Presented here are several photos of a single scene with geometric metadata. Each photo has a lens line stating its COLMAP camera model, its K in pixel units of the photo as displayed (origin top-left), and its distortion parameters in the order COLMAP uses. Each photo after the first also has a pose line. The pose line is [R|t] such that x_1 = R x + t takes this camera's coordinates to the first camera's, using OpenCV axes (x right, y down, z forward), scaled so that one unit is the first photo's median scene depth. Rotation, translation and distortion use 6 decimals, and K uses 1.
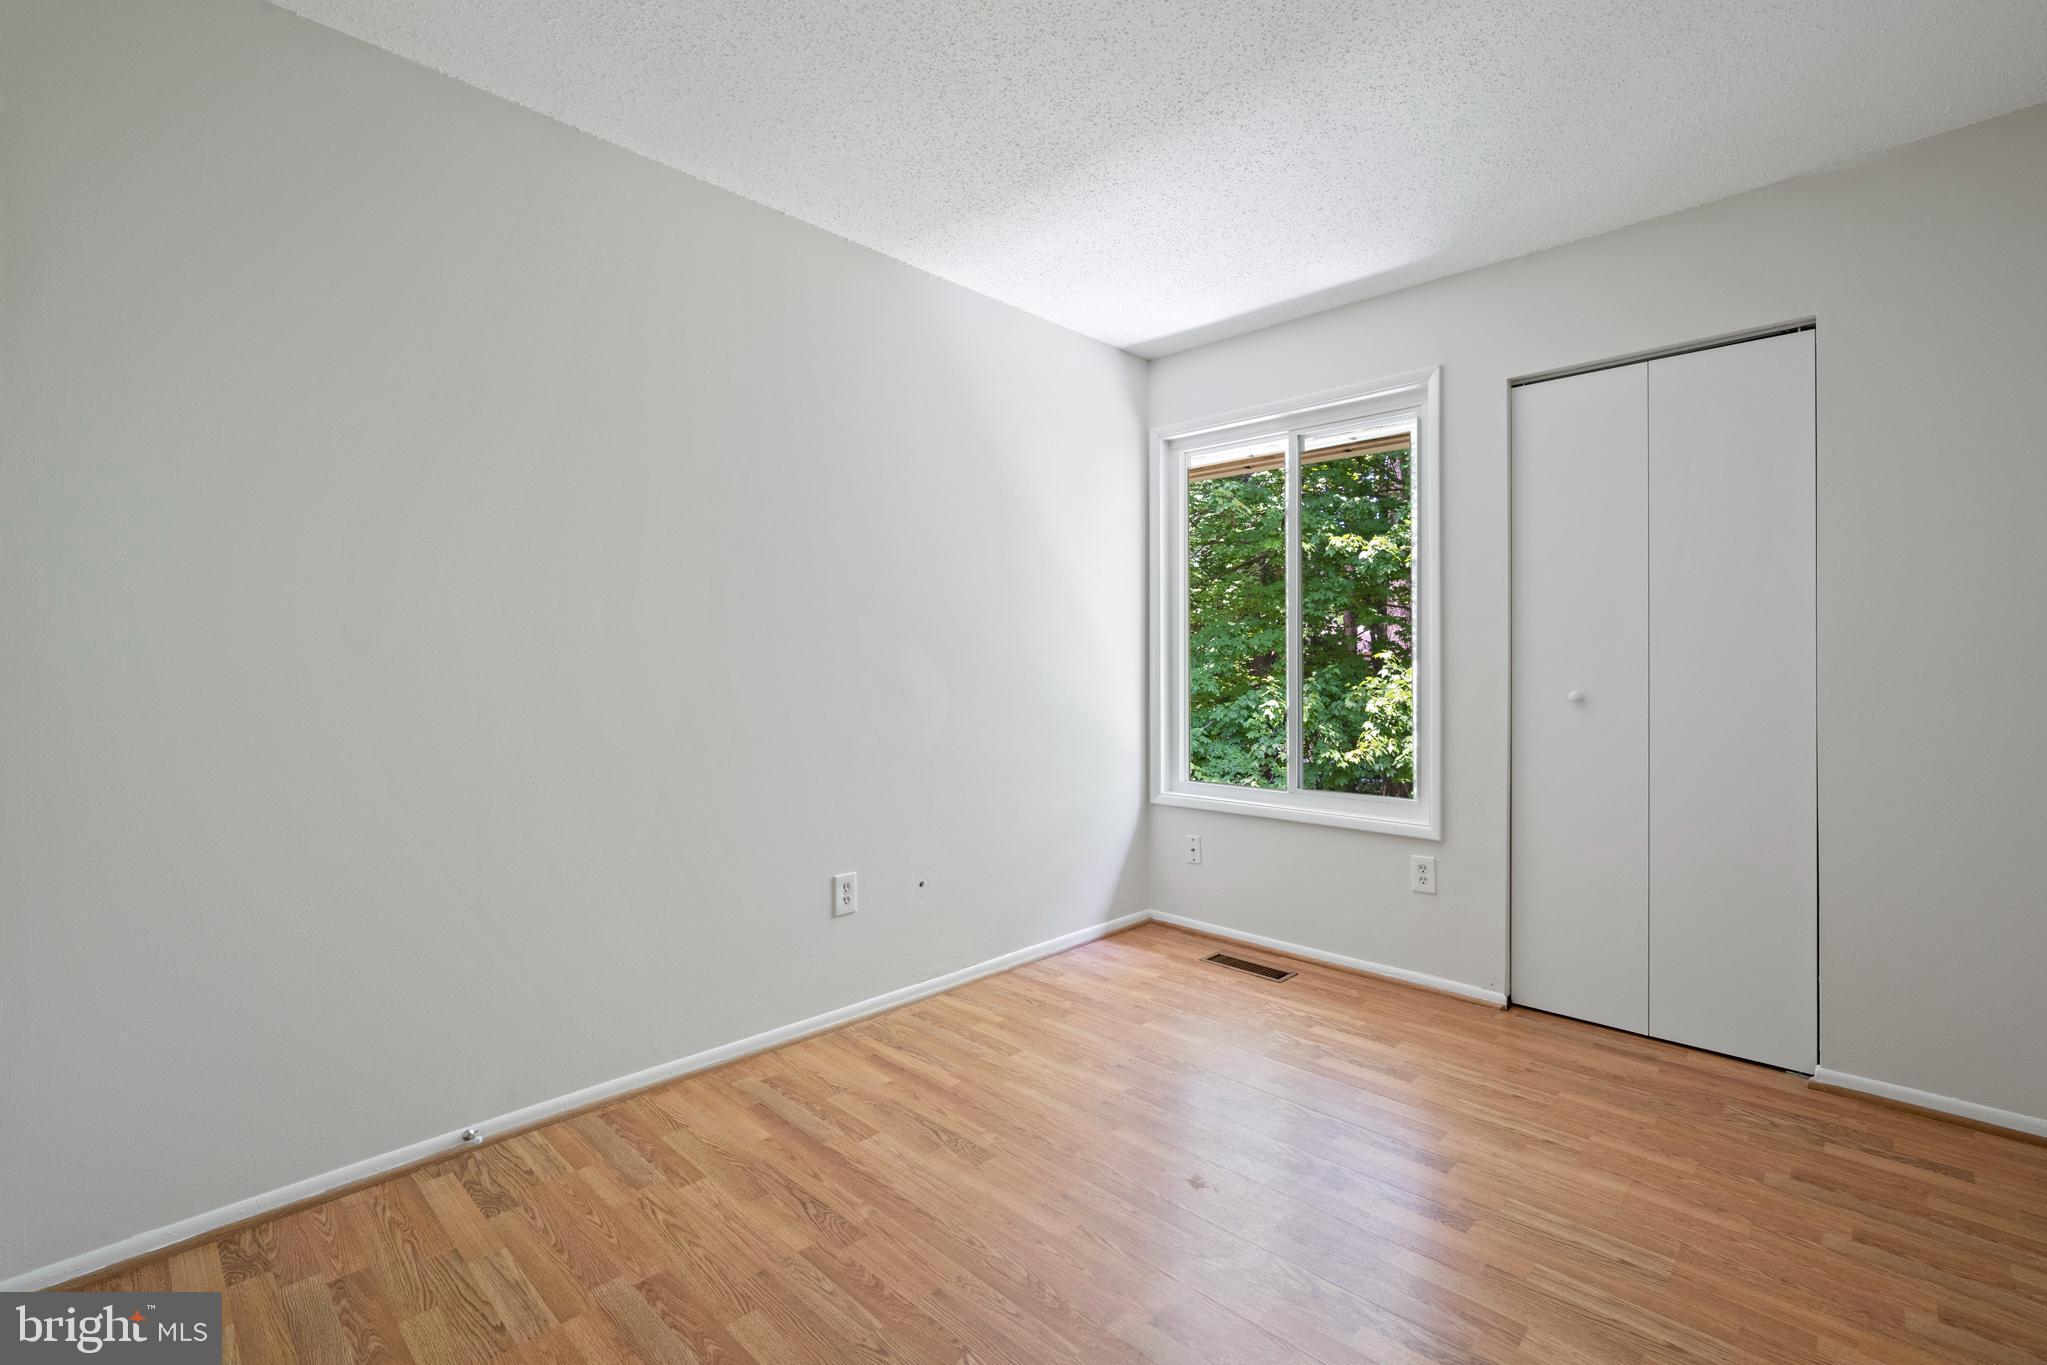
lens RADIAL K [[899.4, 0, 1016.0], [0, 899.4, 679.7], [0, 0, 1]] dist [0.001430, 0.000016]
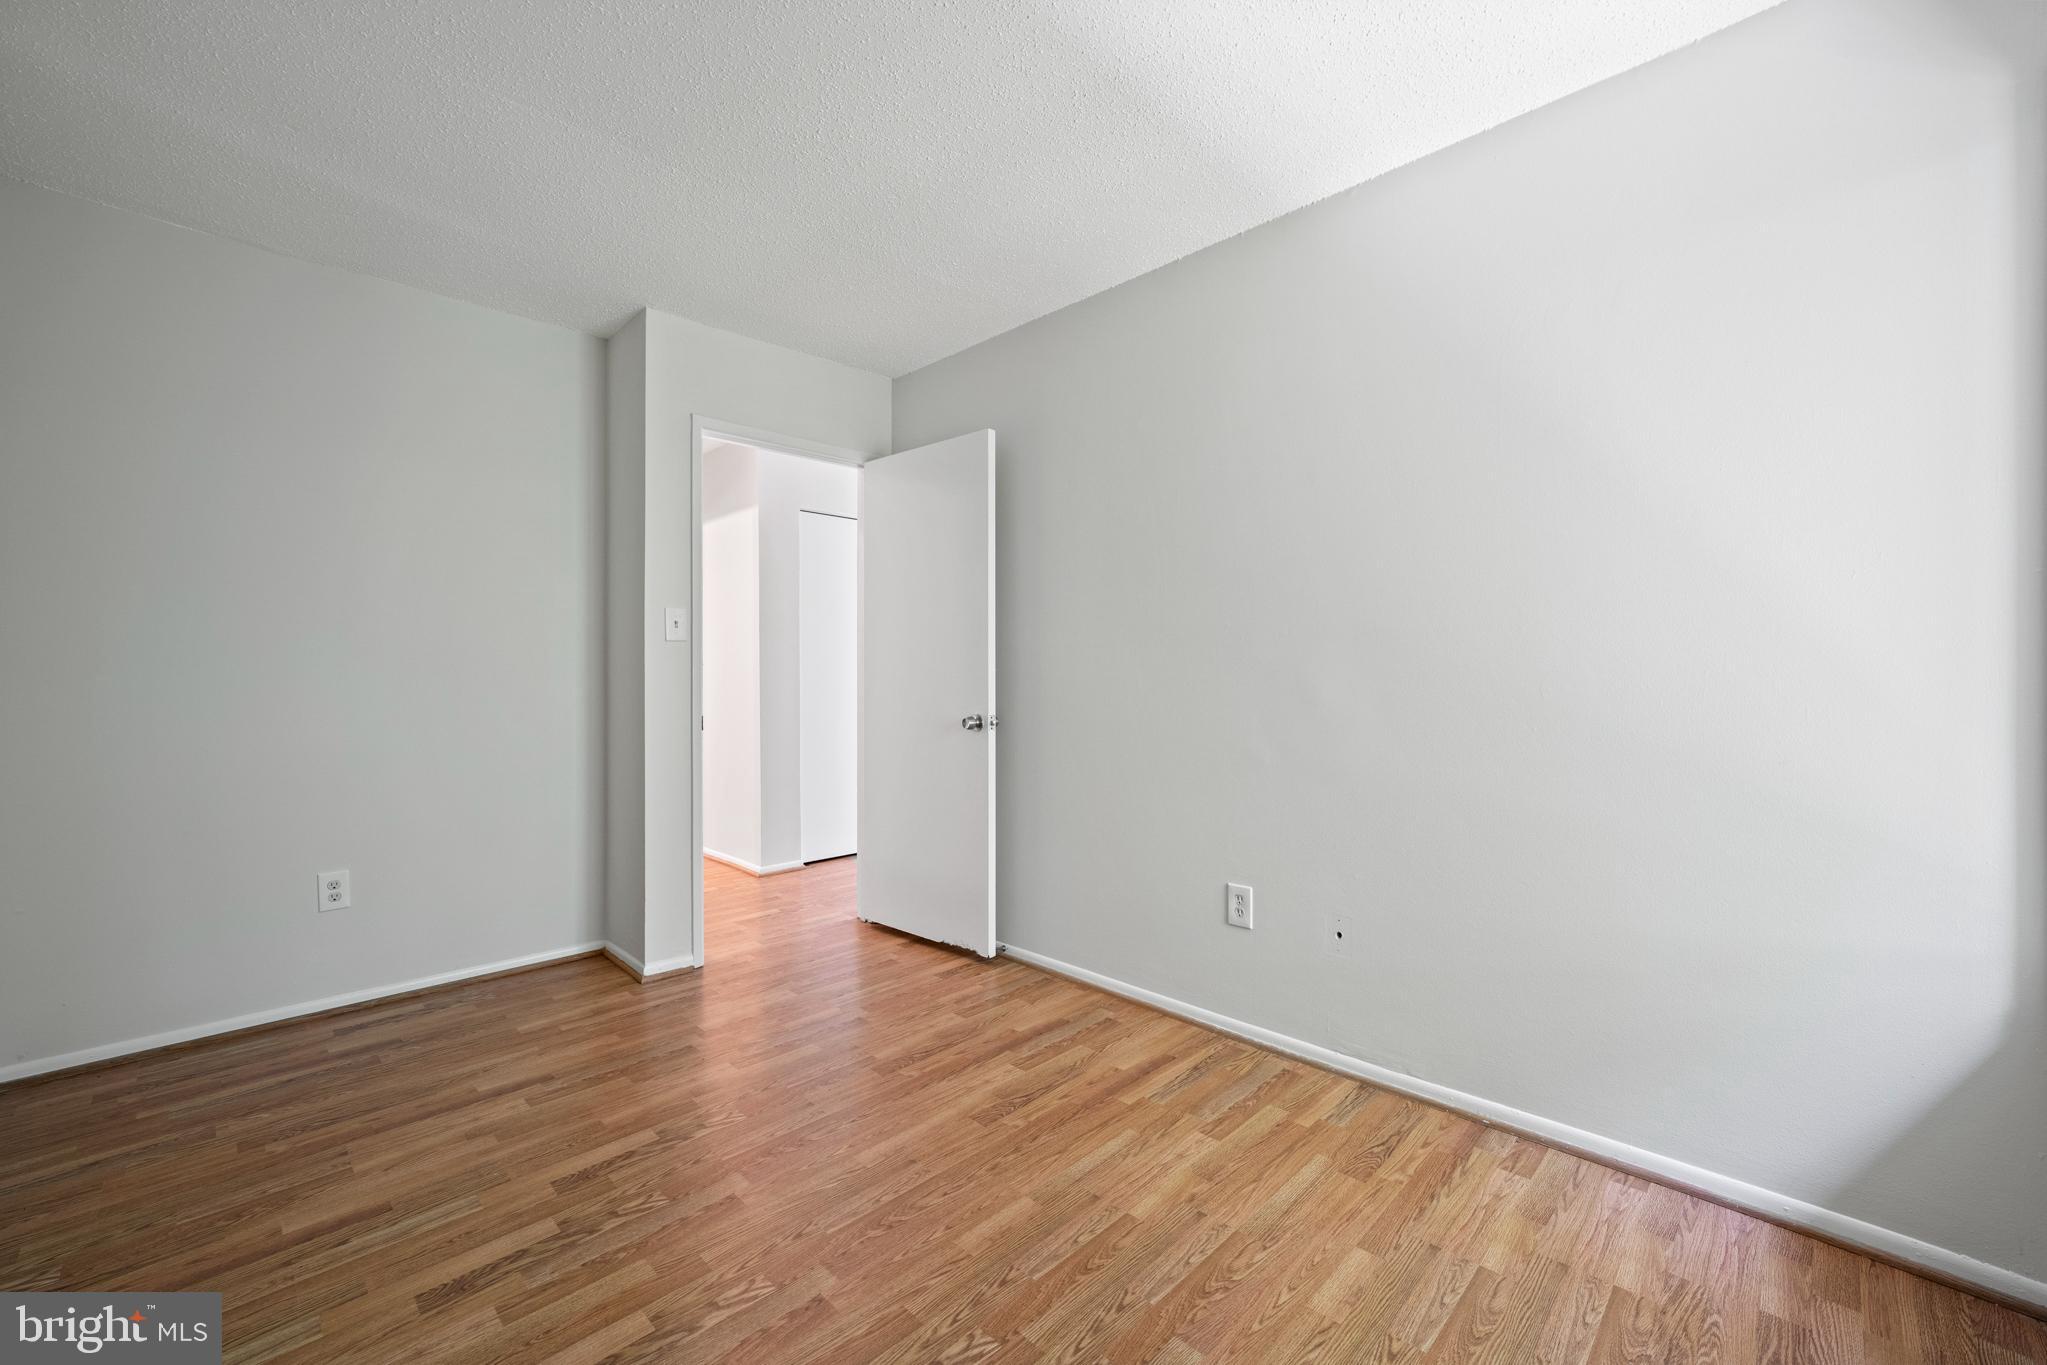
lens RADIAL K [[813.1, 0, 1019.9], [0, 813.1, 676.6], [0, 0, 1]] dist [-0.006385, 0.001215]
pose [[-0.001951, -0.000001, -0.999998, 0.737684], [-0.007466, 0.999972, 0.000013, -0.011580], [0.999970, 0.007466, -0.001951, 0.800689]]
